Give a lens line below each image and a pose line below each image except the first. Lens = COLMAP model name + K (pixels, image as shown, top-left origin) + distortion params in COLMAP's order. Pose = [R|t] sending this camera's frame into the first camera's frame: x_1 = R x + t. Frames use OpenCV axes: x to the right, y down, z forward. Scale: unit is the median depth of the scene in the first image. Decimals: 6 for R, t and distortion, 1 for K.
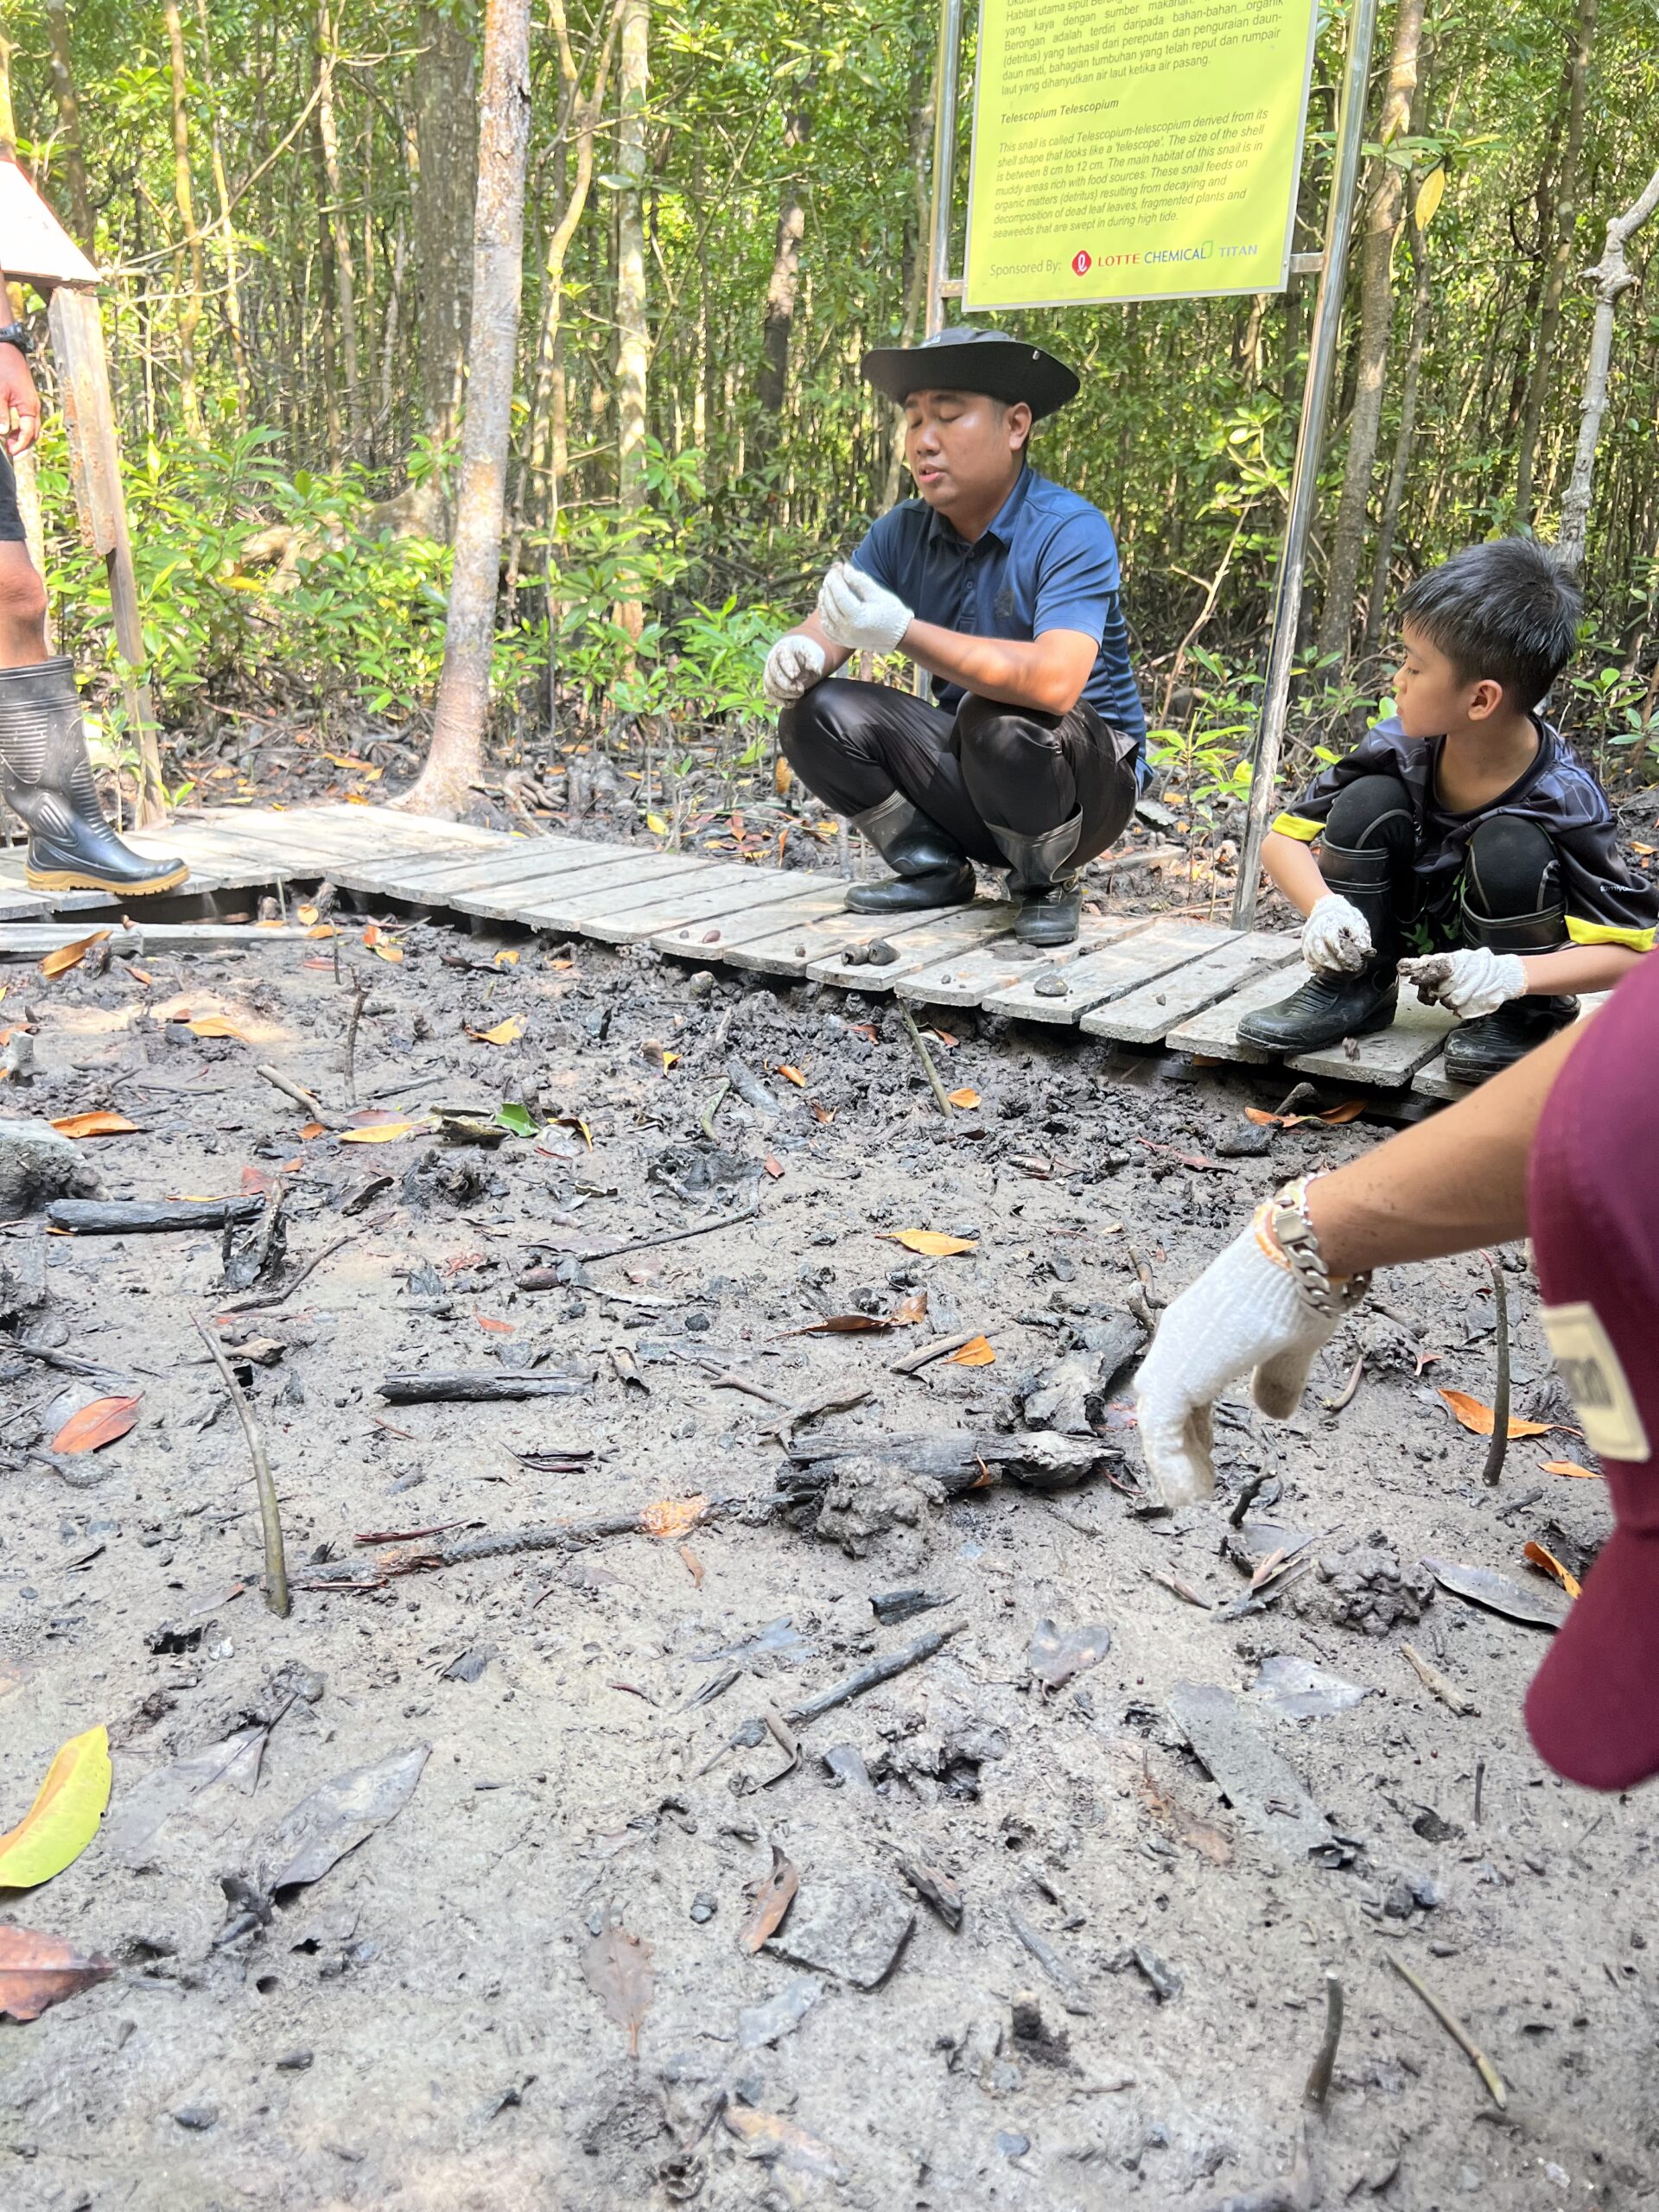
lens RADIAL K [[1669.6, 0, 821.0], [0, 1669.6, 1118.0], [0, 0, 1]] dist [0.041618, -0.053561]
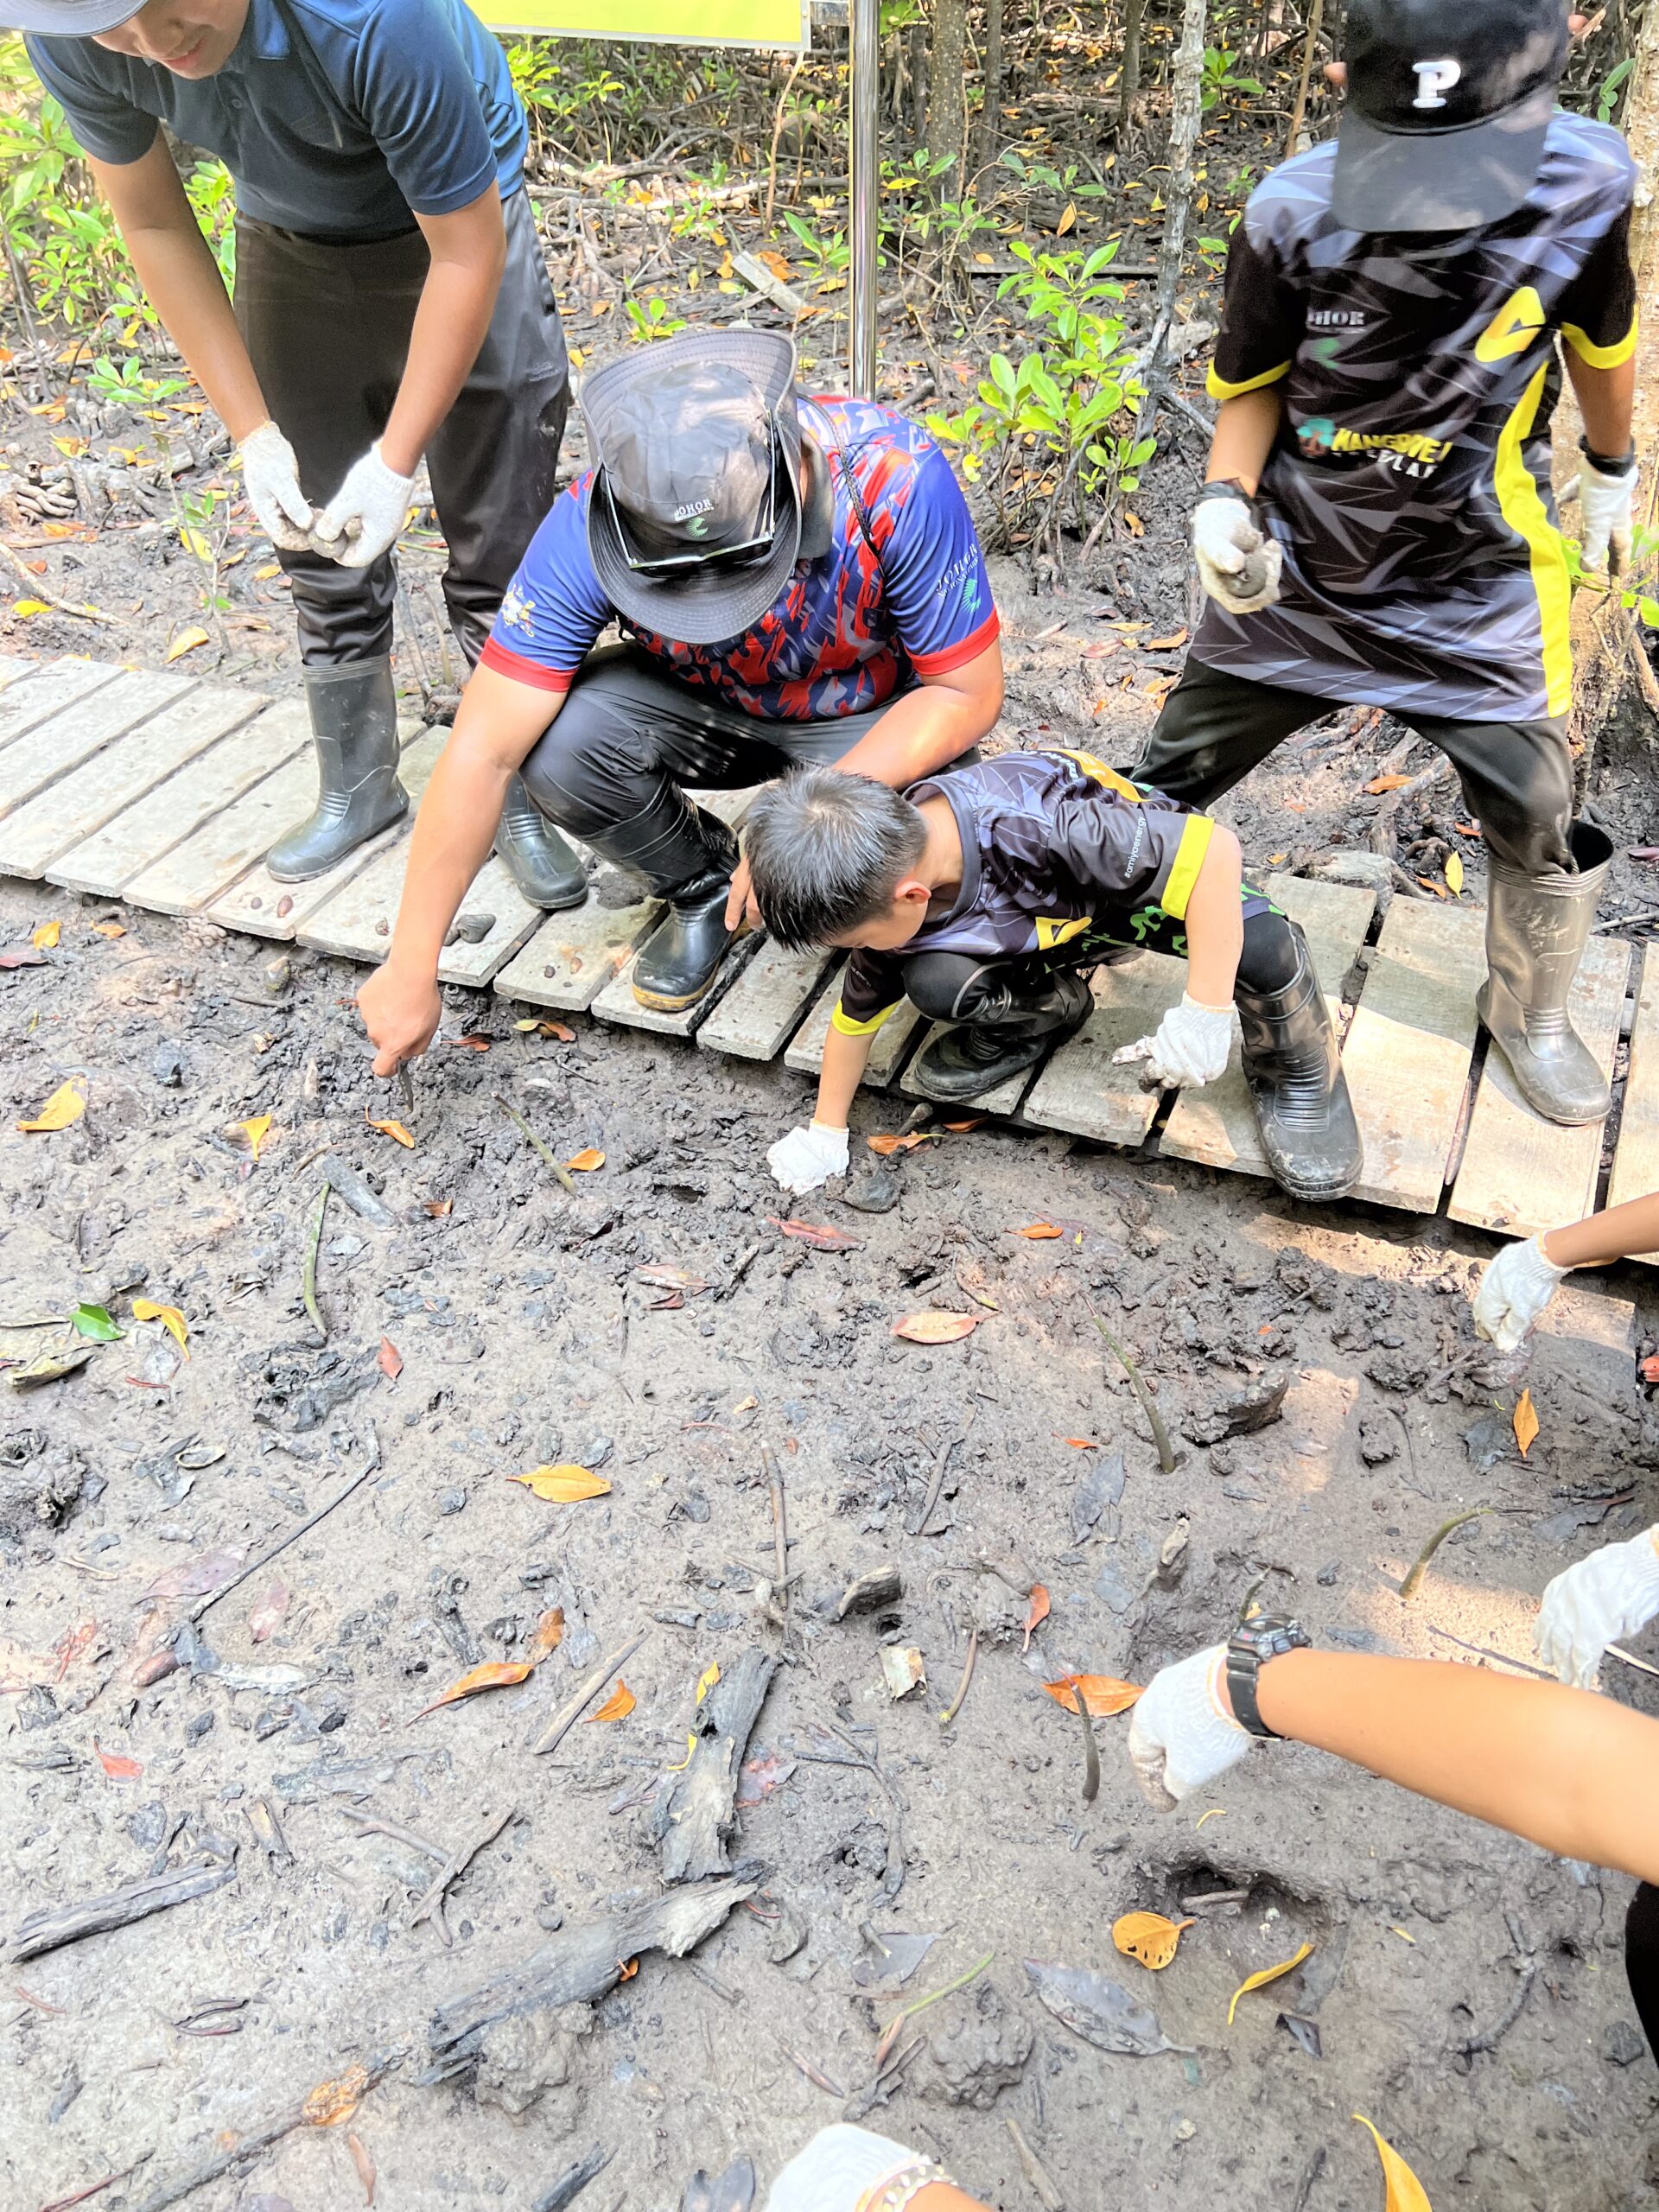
lens RADIAL K [[1668.7, 0, 836.3], [0, 1668.7, 1115.8], [0, 0, 1]] dist [0.036597, -0.045114]
pose [[0.973622, -0.183041, 0.136223, 0.167594], [0.121519, 0.921292, 0.369397, -0.614419], [-0.193116, -0.343099, 0.919233, 0.173403]]
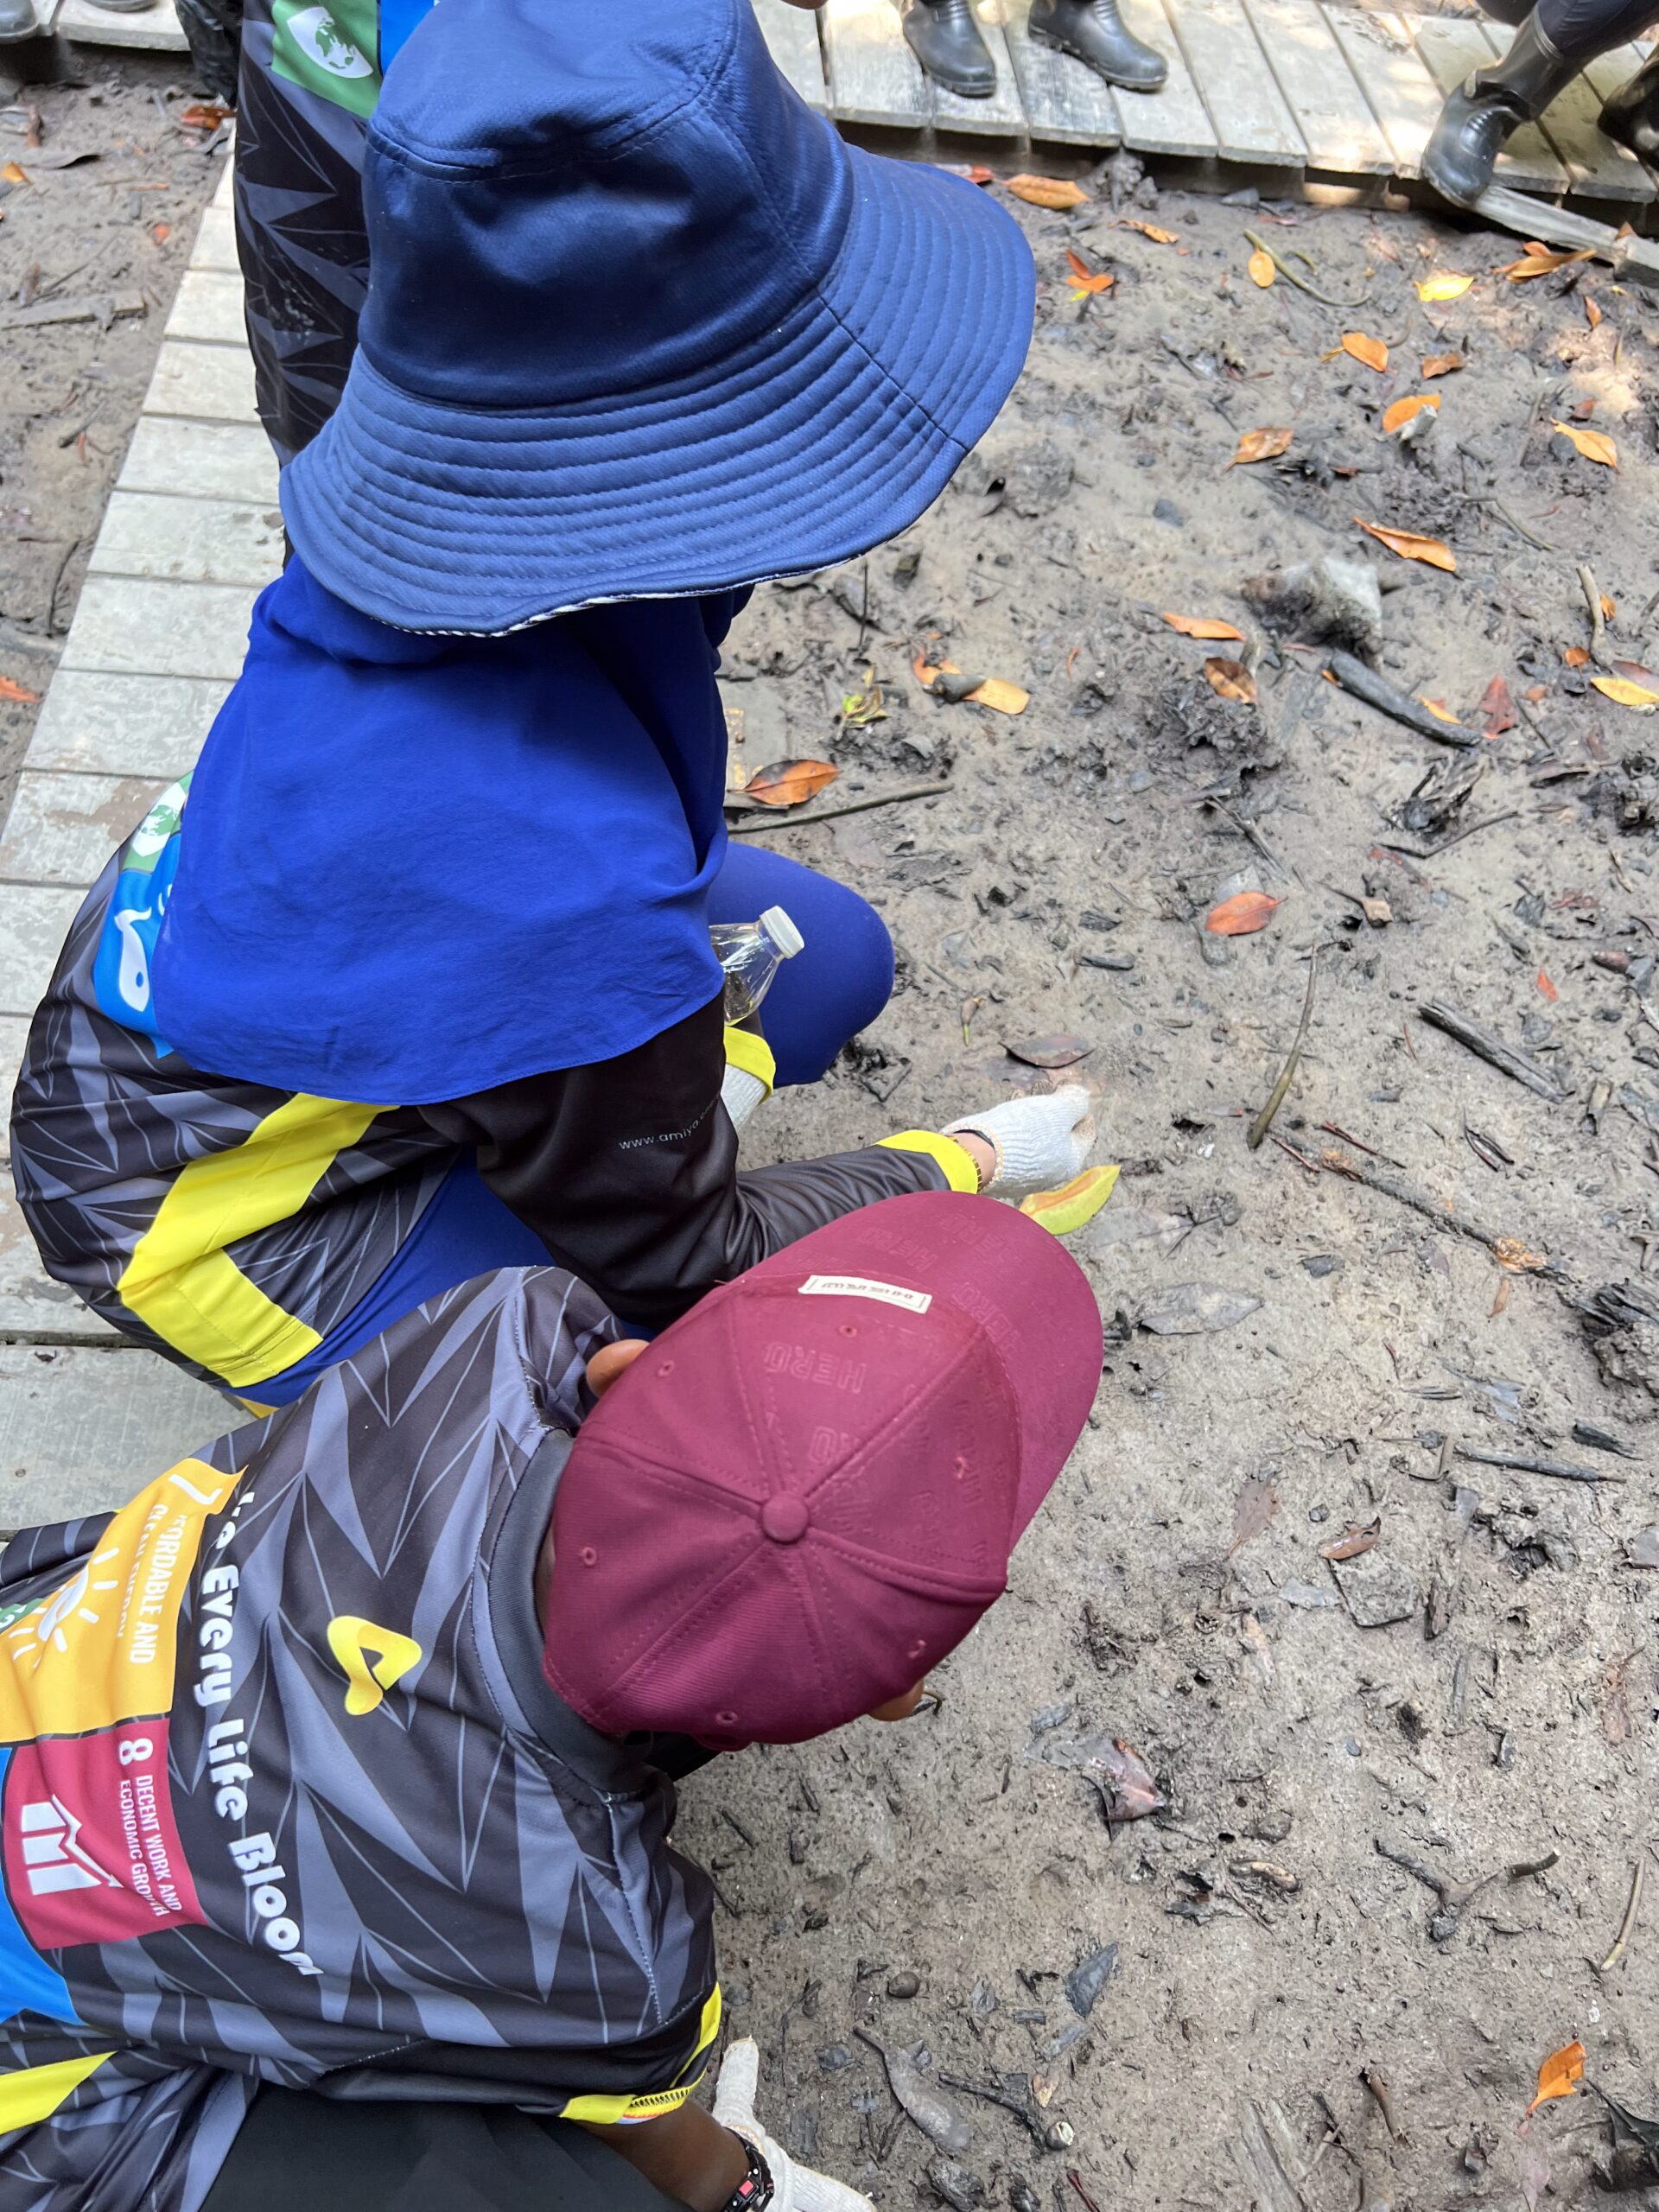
lens RADIAL K [[1668.7, 0, 836.3], [0, 1668.7, 1115.8], [0, 0, 1]] dist [0.036597, -0.045114]
pose [[0.650492, 0.650860, -0.391459, 0.008908], [-0.330110, 0.706461, 0.626052, -0.462213], [0.684023, -0.278017, 0.674403, -0.233120]]
